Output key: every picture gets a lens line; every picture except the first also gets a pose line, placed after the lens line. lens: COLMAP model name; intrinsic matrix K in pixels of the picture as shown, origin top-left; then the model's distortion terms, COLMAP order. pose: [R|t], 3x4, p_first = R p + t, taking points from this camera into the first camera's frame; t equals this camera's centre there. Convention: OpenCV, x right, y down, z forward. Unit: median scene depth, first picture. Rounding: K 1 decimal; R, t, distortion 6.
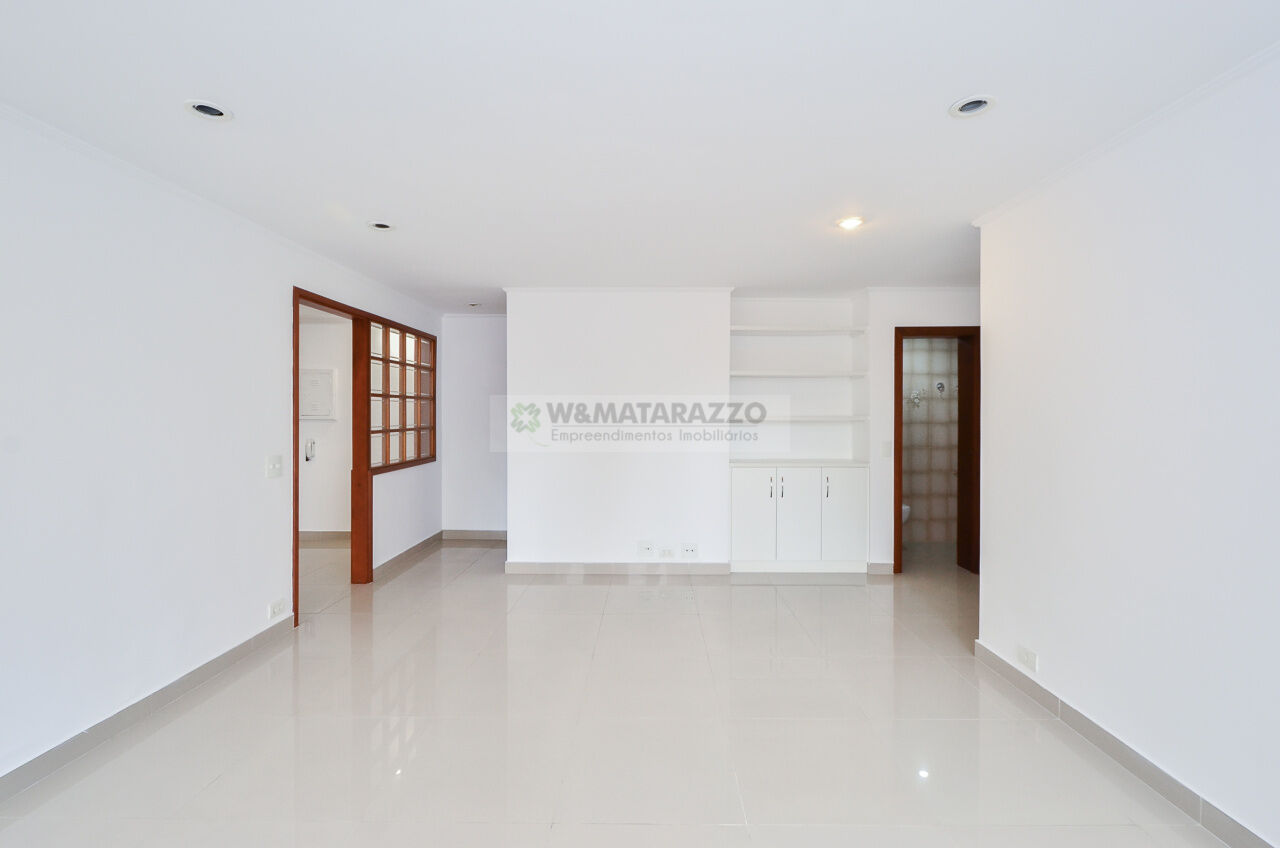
lens RADIAL K [[561.2, 0, 640.2], [0, 561.2, 421.0], [0, 0, 1]] dist [-0.004030, -0.000660]
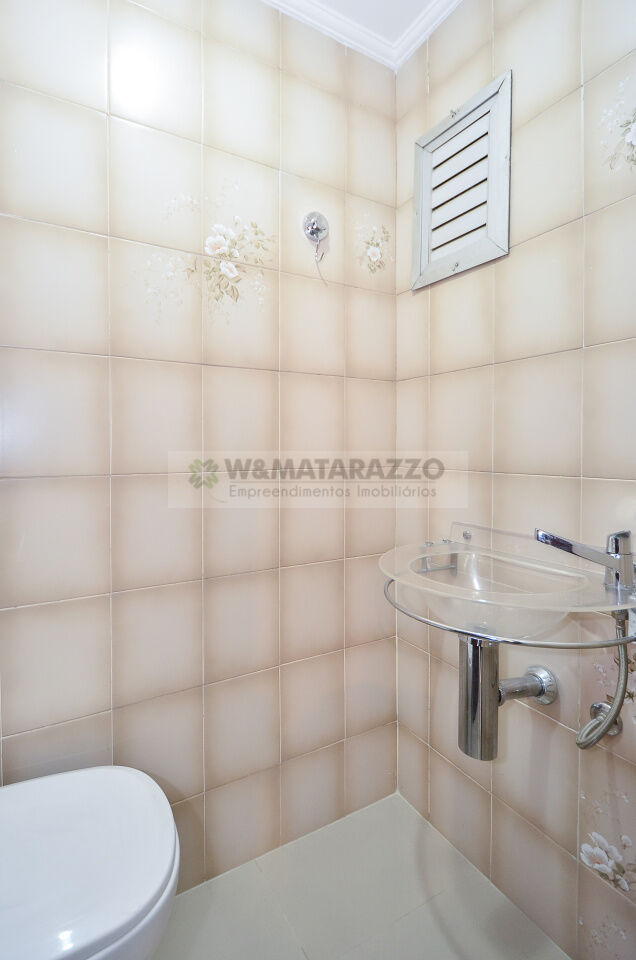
lens RADIAL K [[420.9, 0, 316.2], [0, 420.9, 474.0], [0, 0, 1]] dist [-0.004030, -0.000660]
pose [[0.844722, -0.011972, 0.535071, 0.431506], [0.003355, 0.999849, 0.017075, 0.045711], [-0.535195, -0.012628, 0.844634, 0.835828]]
